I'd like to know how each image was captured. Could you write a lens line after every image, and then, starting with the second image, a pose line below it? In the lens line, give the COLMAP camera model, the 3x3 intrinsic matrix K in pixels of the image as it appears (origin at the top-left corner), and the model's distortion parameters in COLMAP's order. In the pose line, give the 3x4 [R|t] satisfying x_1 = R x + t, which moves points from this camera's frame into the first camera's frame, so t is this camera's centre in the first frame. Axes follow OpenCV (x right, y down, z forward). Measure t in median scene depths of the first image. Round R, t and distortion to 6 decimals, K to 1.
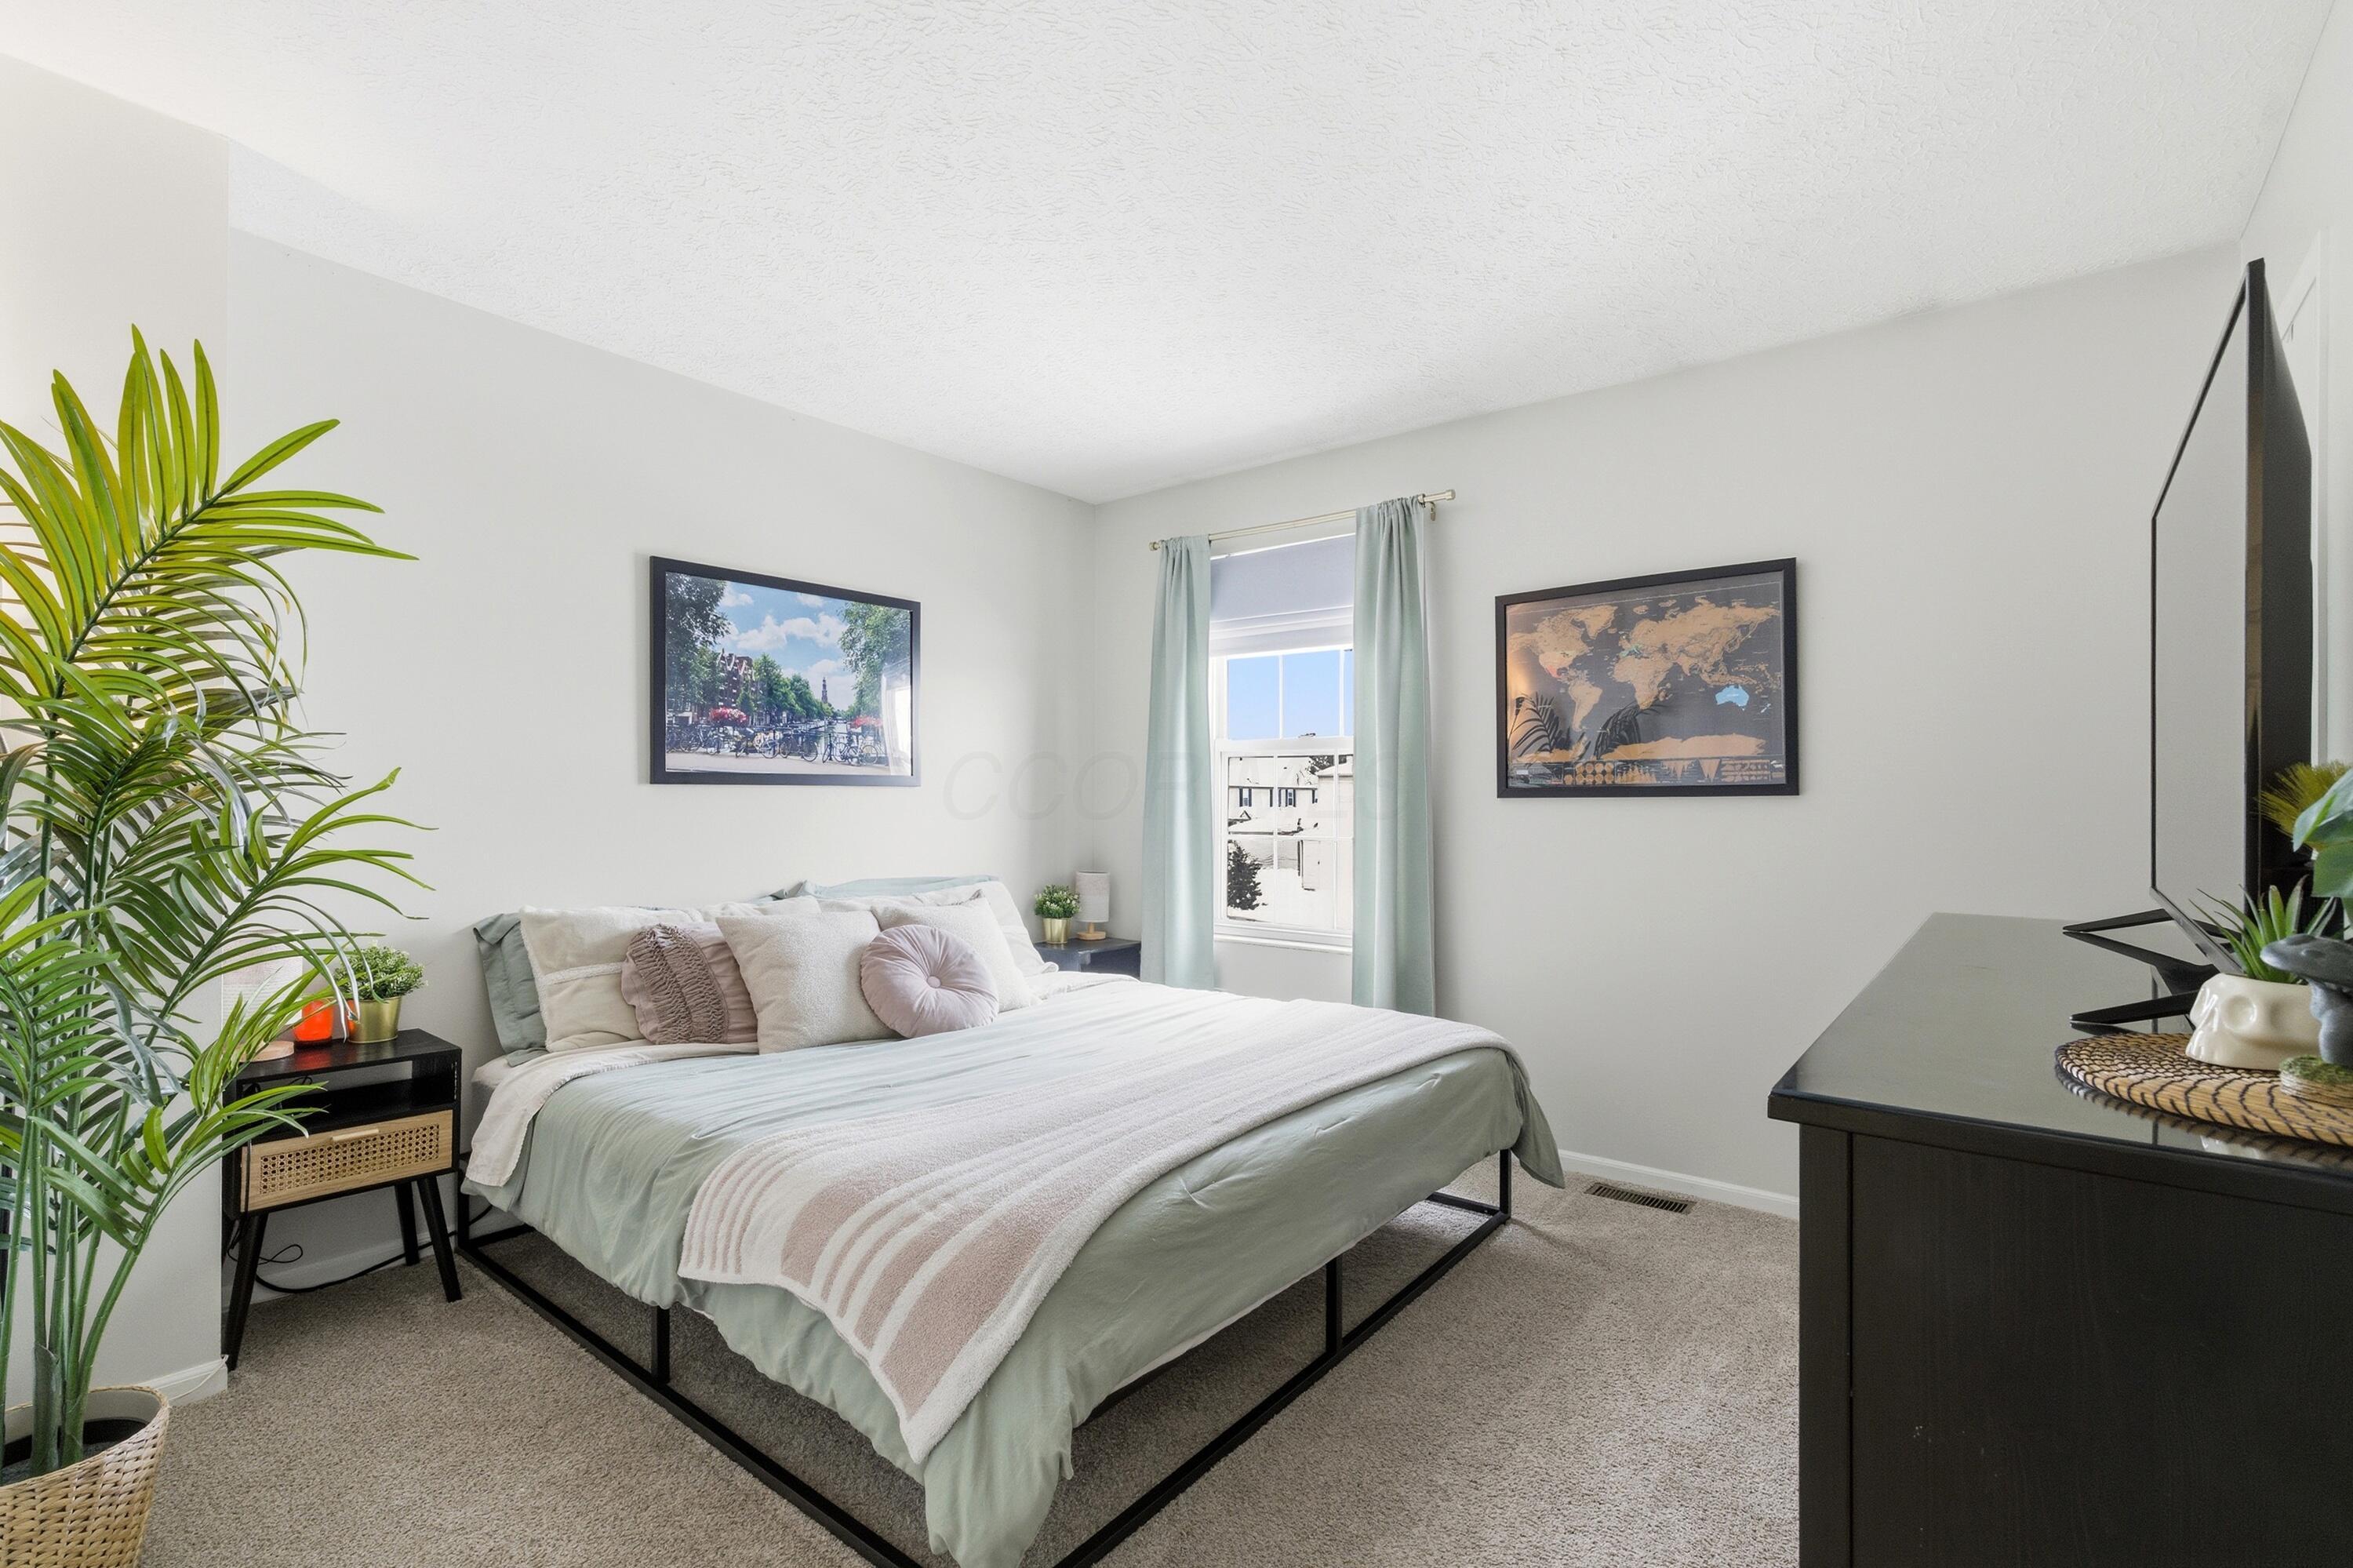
lens RADIAL K [[1075.6, 0, 1164.3], [0, 1075.6, 805.7], [0, 0, 1]] dist [-0.014788, 0.000021]
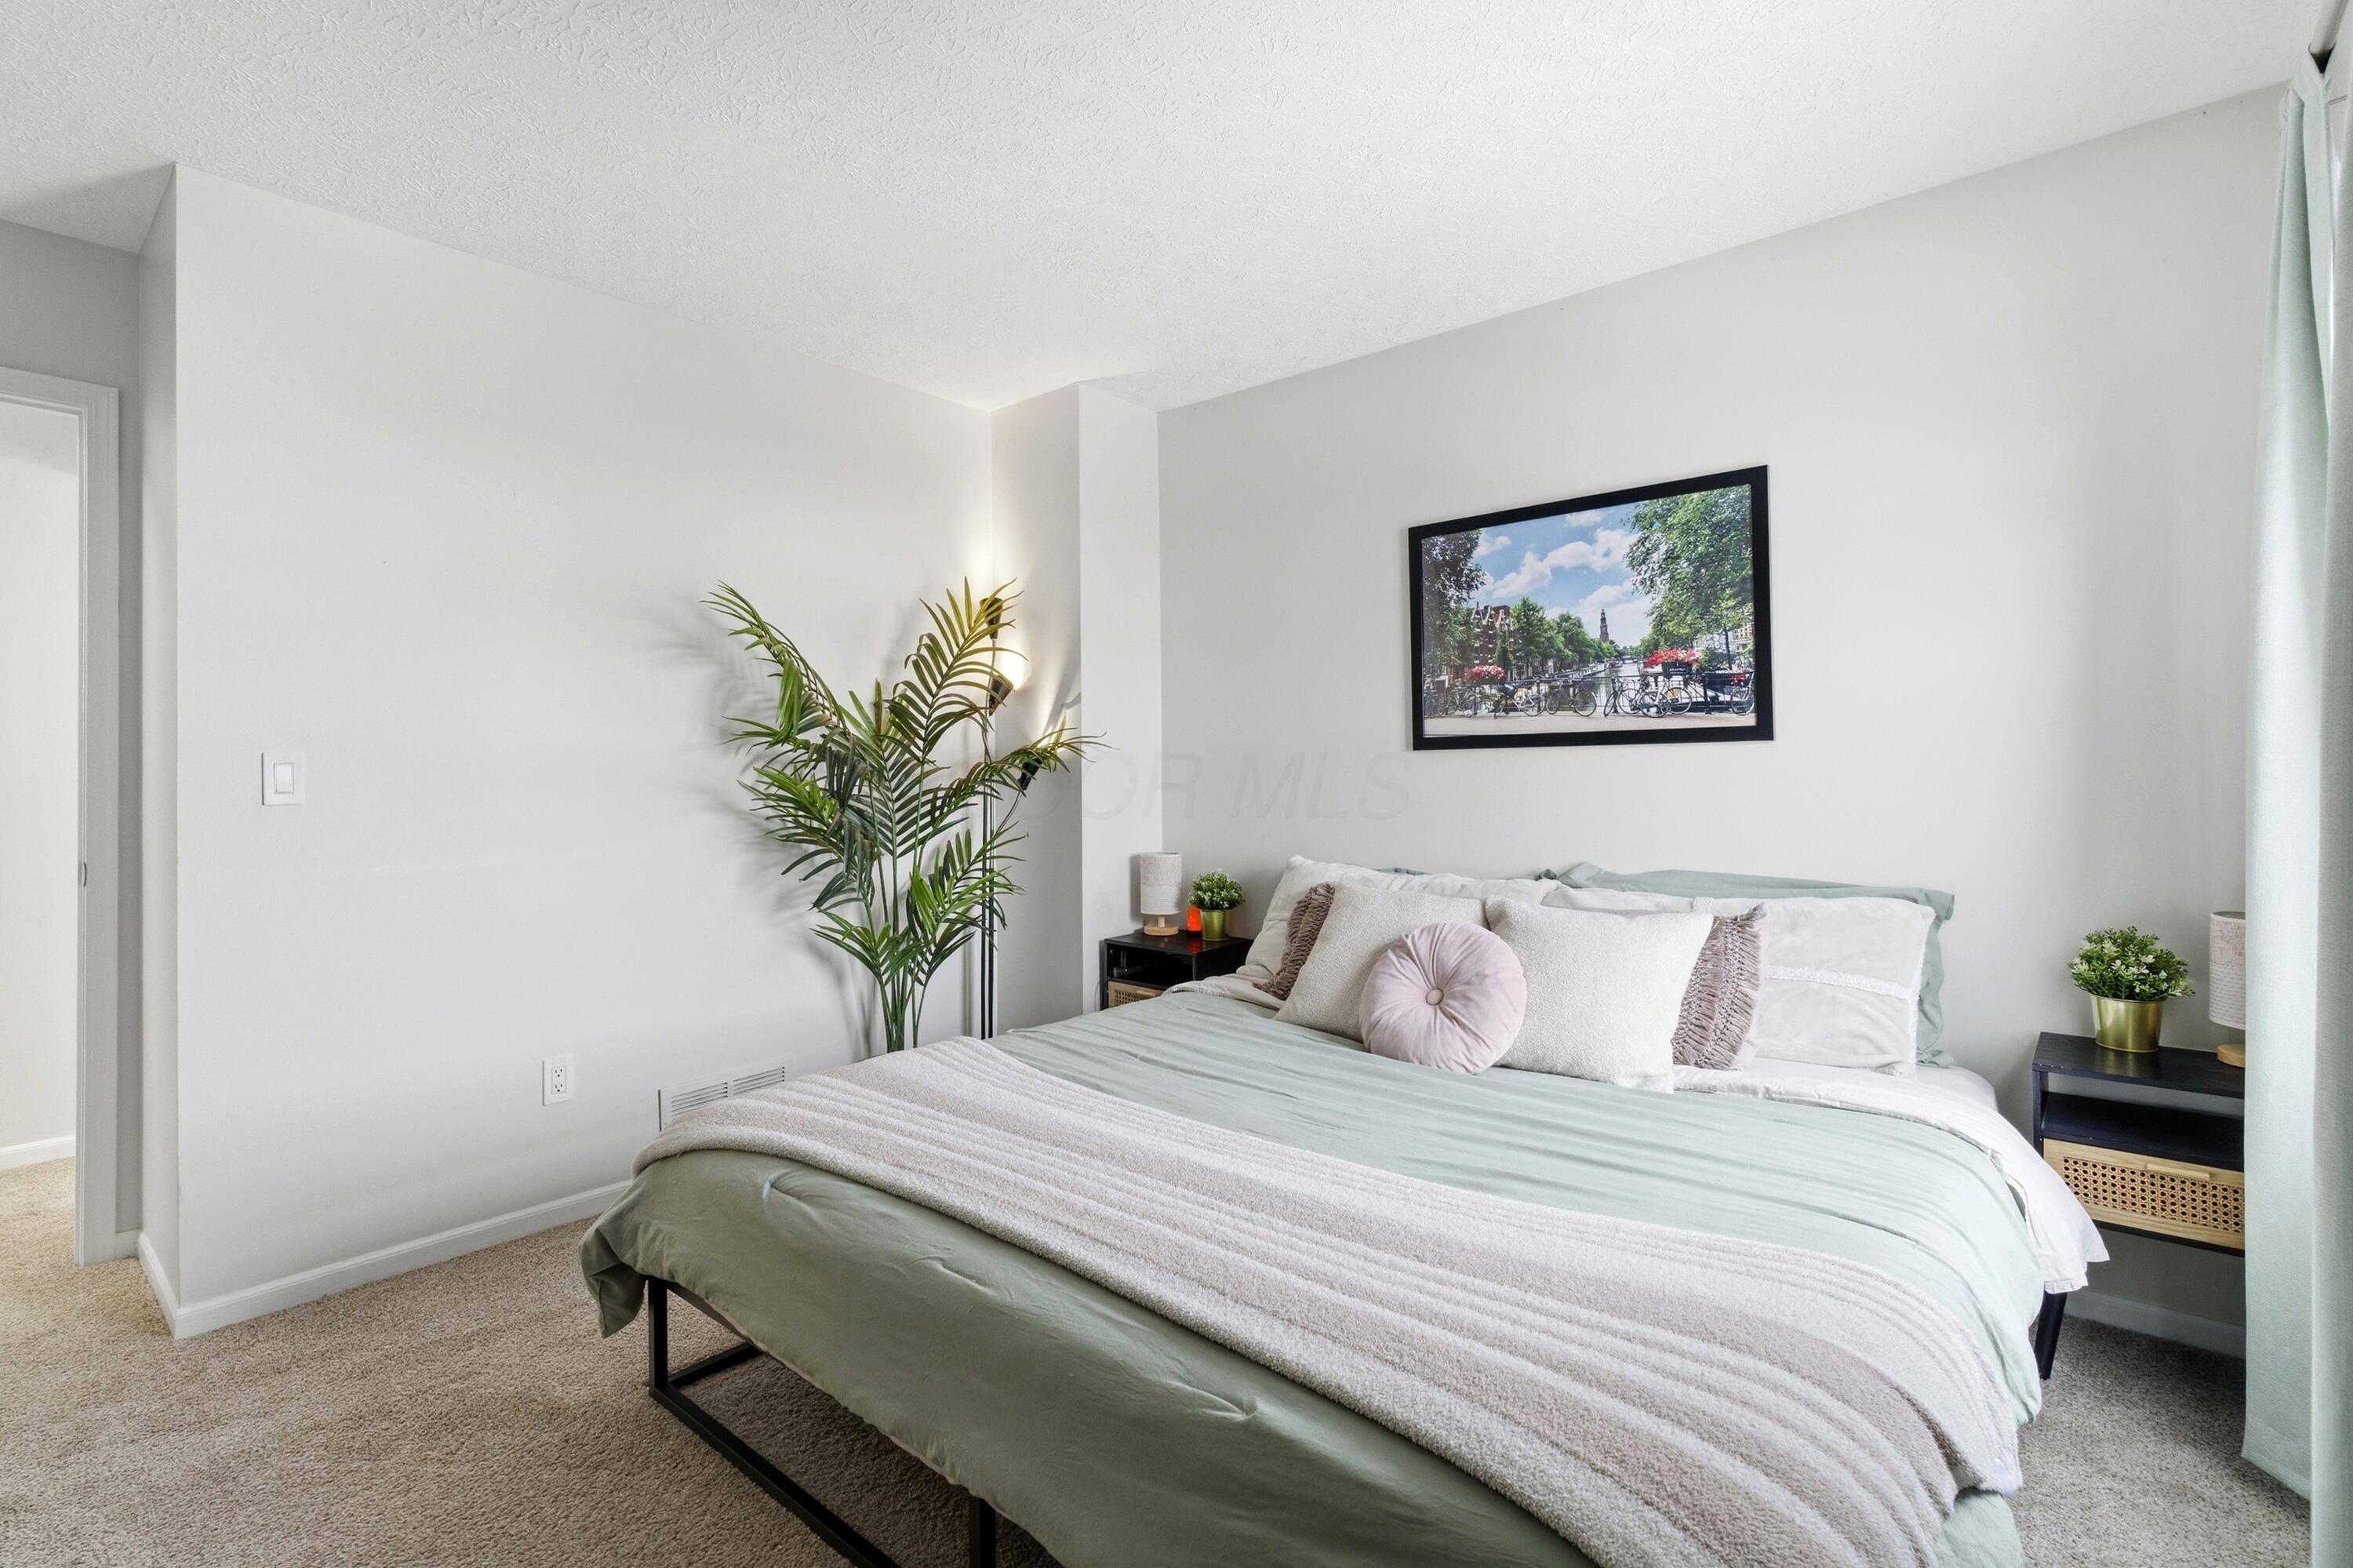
lens RADIAL K [[1075.6, 0, 1164.7], [0, 1075.6, 760.5], [0, 0, 1]] dist [-0.014788, 0.000021]
pose [[-0.036381, -0.011227, -0.999275, 0.522133], [0.005435, 0.999920, -0.011432, -0.000253], [0.999323, -0.005847, -0.036317, 0.754363]]
